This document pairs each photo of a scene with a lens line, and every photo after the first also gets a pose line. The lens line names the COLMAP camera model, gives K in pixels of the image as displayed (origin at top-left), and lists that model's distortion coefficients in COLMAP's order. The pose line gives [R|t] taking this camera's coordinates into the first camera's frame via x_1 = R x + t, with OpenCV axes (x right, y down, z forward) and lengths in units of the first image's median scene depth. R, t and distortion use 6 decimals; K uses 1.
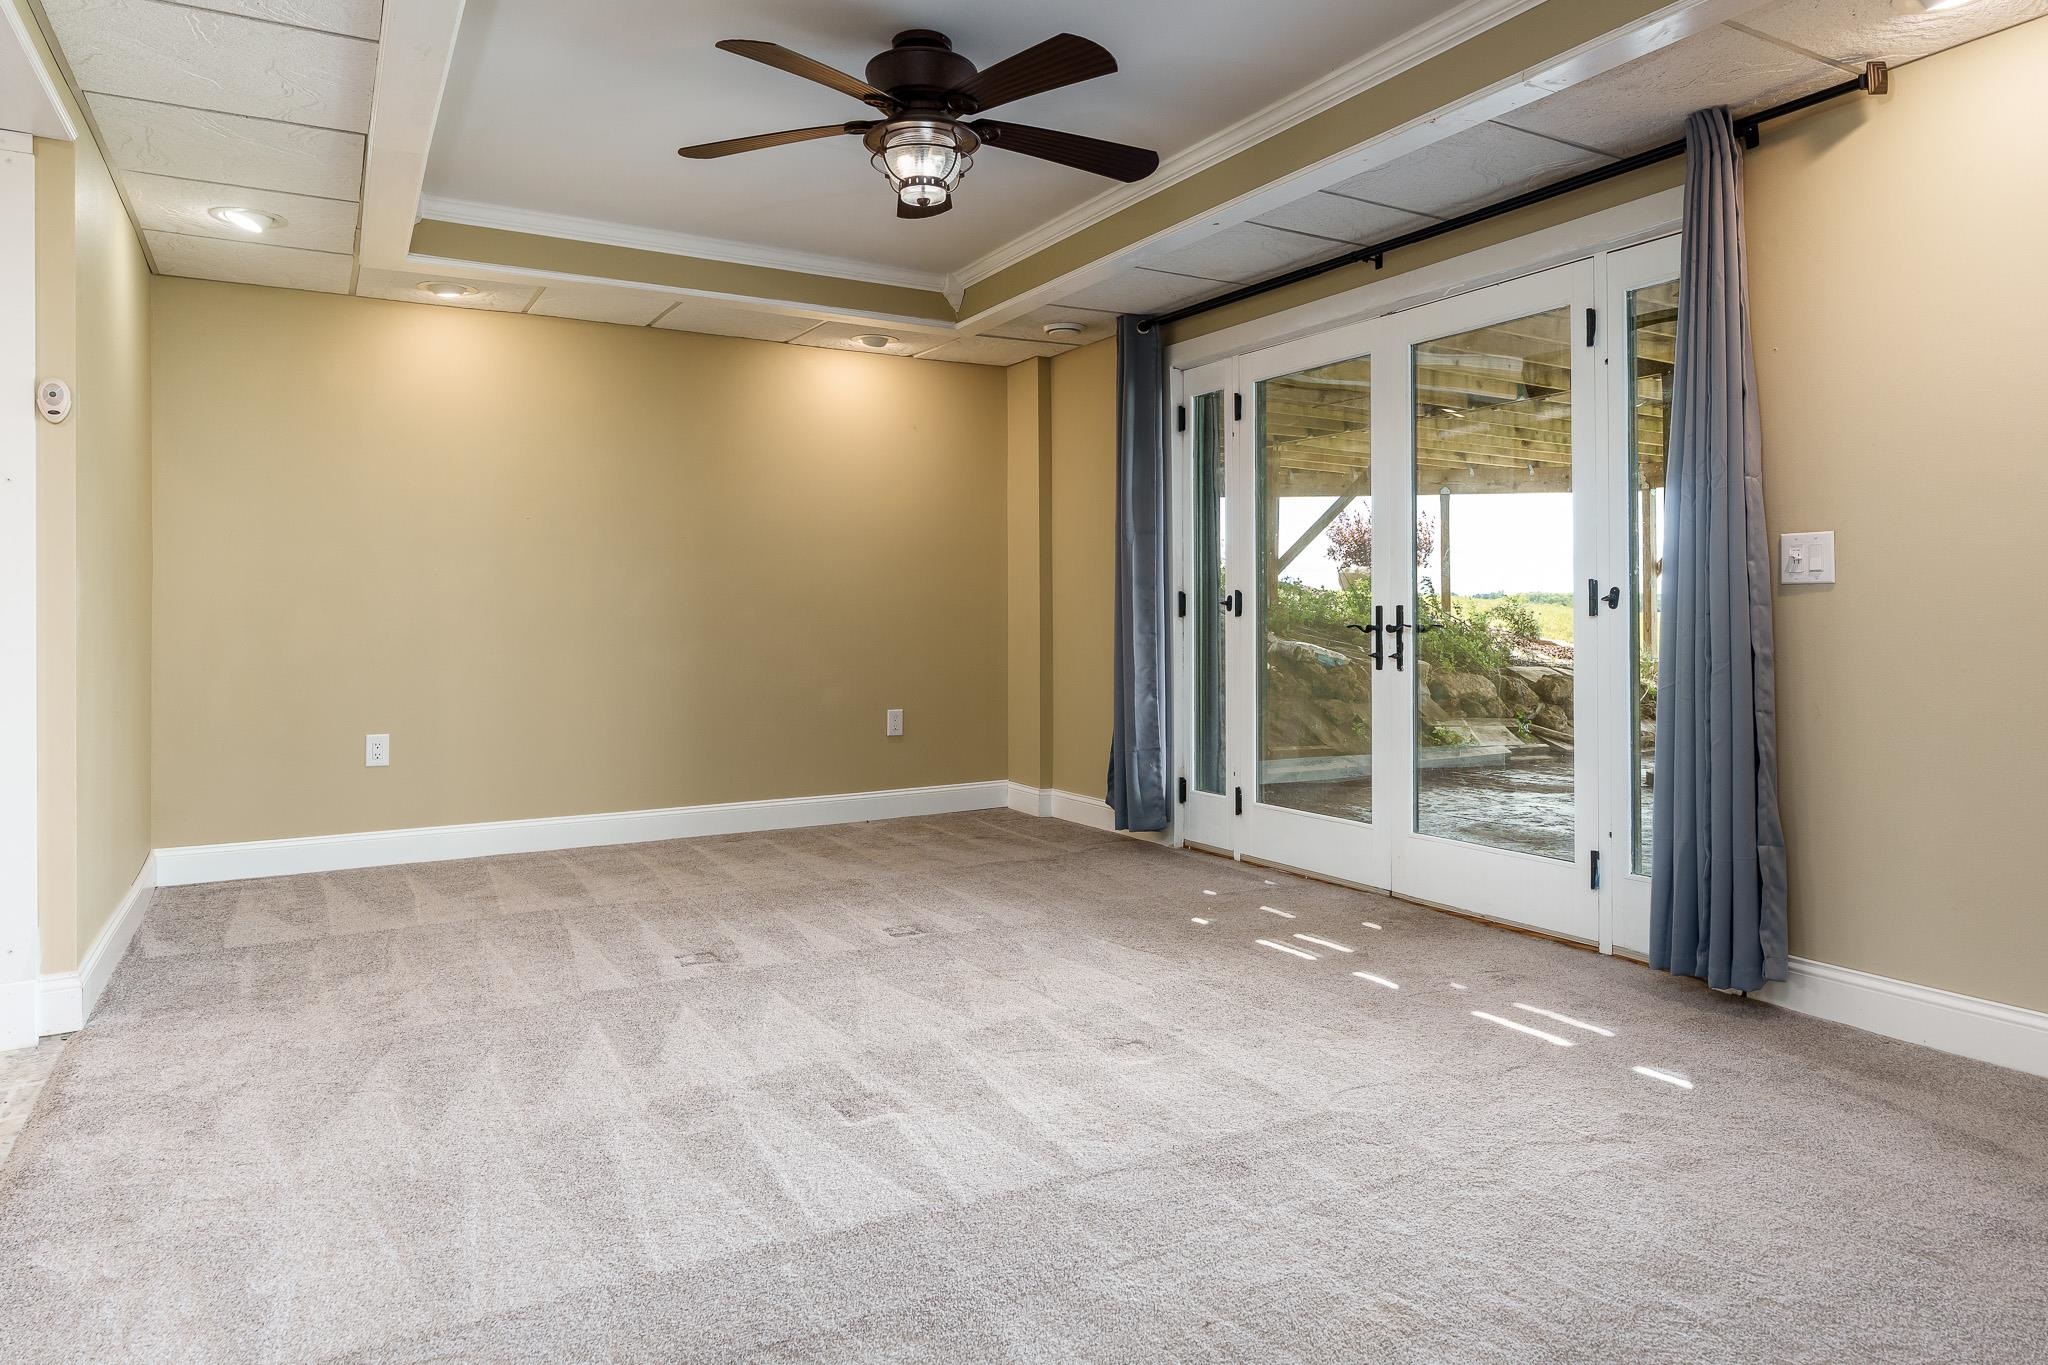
lens RADIAL K [[1265.8, 0, 1062.4], [0, 1265.8, 618.0], [0, 0, 1]] dist [-0.010545, -0.000854]
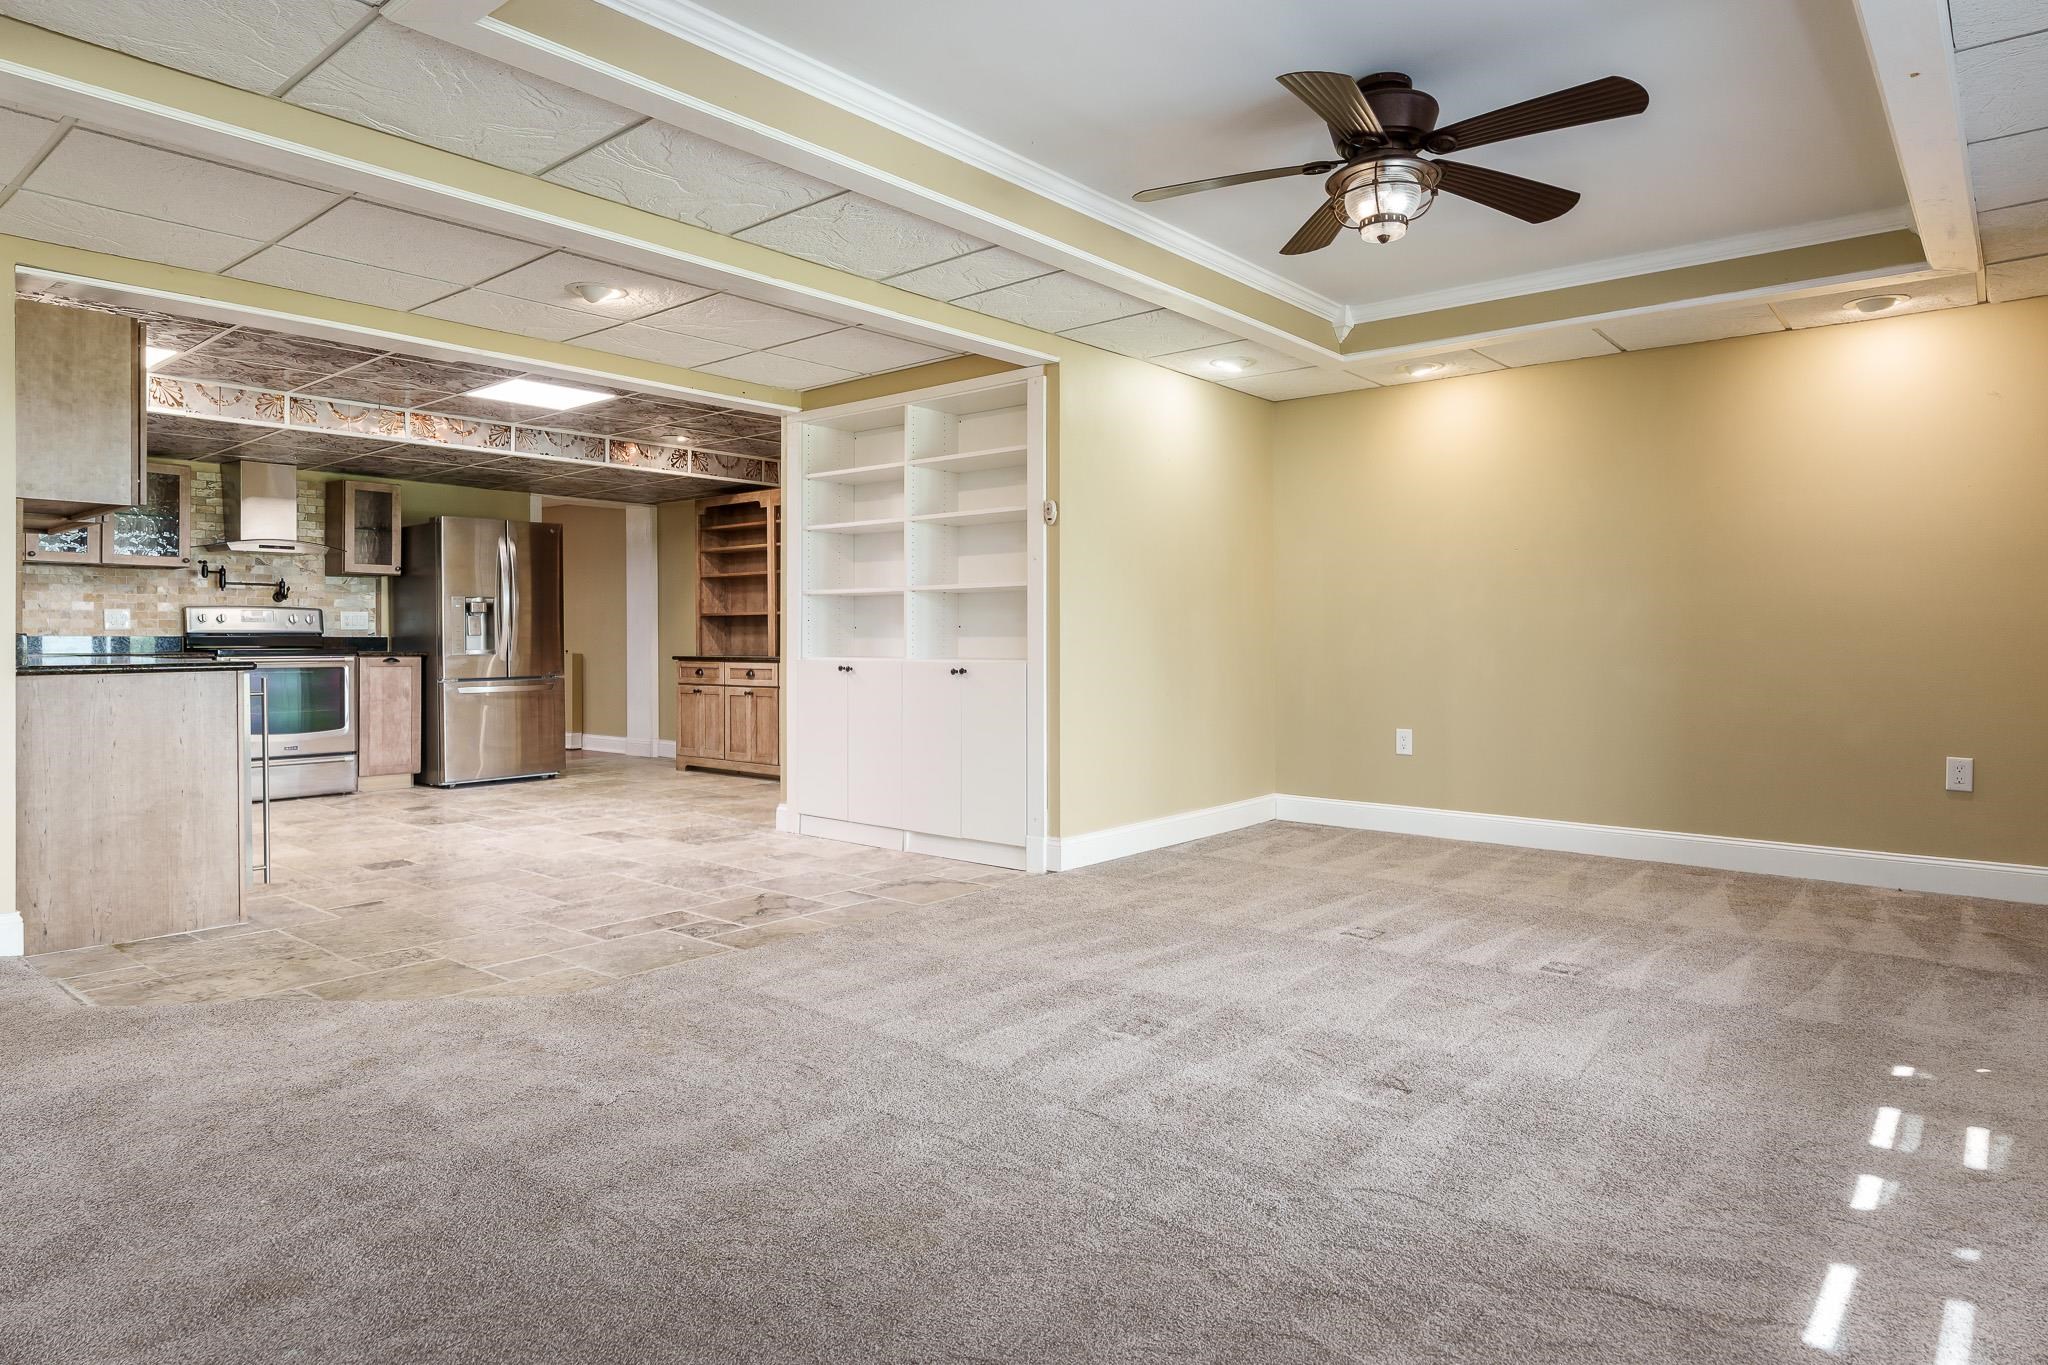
lens RADIAL K [[1195.3, 0, 1036.9], [0, 1195.3, 670.5], [0, 0, 1]] dist [-0.005592, 0.002356]
pose [[0.325778, 0.033697, -0.944846, 0.809453], [-0.004754, 0.999410, 0.034004, -0.009464], [0.945434, -0.006586, 0.325746, 0.451218]]
